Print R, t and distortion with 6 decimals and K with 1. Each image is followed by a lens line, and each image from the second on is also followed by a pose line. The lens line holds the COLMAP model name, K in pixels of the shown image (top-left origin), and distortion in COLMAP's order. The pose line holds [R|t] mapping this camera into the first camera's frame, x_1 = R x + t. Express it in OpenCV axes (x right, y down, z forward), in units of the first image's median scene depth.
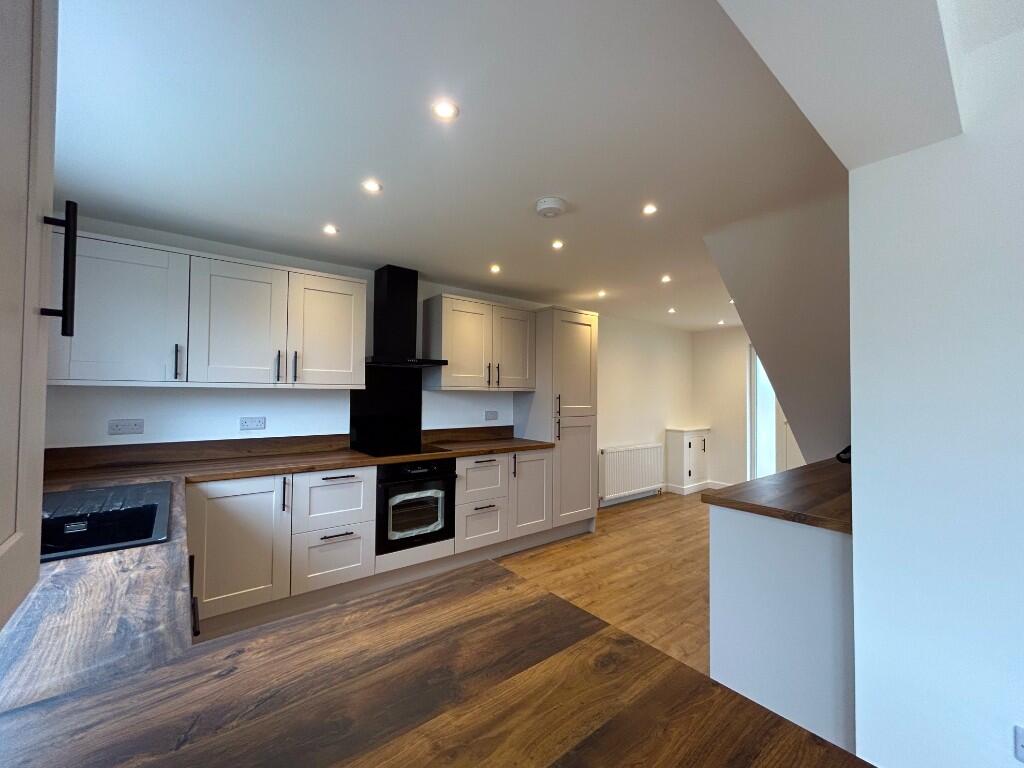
lens RADIAL K [[423.2, 0, 512.0], [0, 423.2, 384.0], [0, 0, 1]] dist [0.000211, -0.000048]
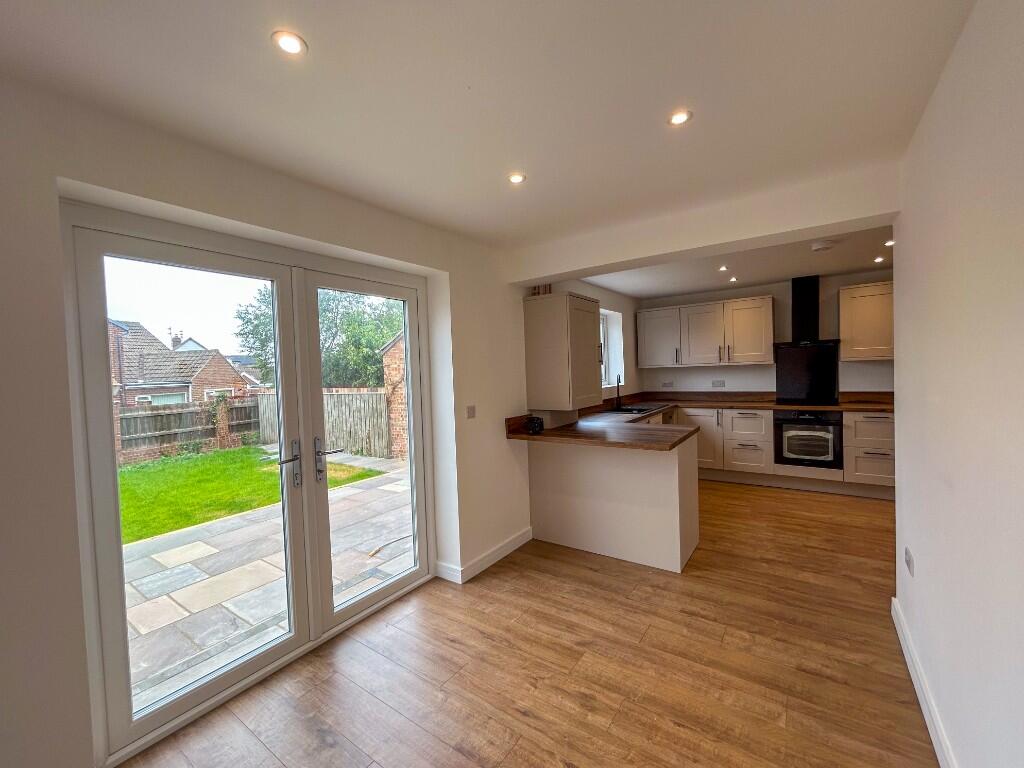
lens RADIAL K [[412.7, 0, 512.0], [0, 412.7, 384.0], [0, 0, 1]] dist [-0.000491, -0.000104]
pose [[0.286025, 0.011221, -0.958156, 0.908746], [0.059069, 0.997823, 0.029318, -0.014857], [0.956400, -0.064983, 0.284740, -0.416686]]
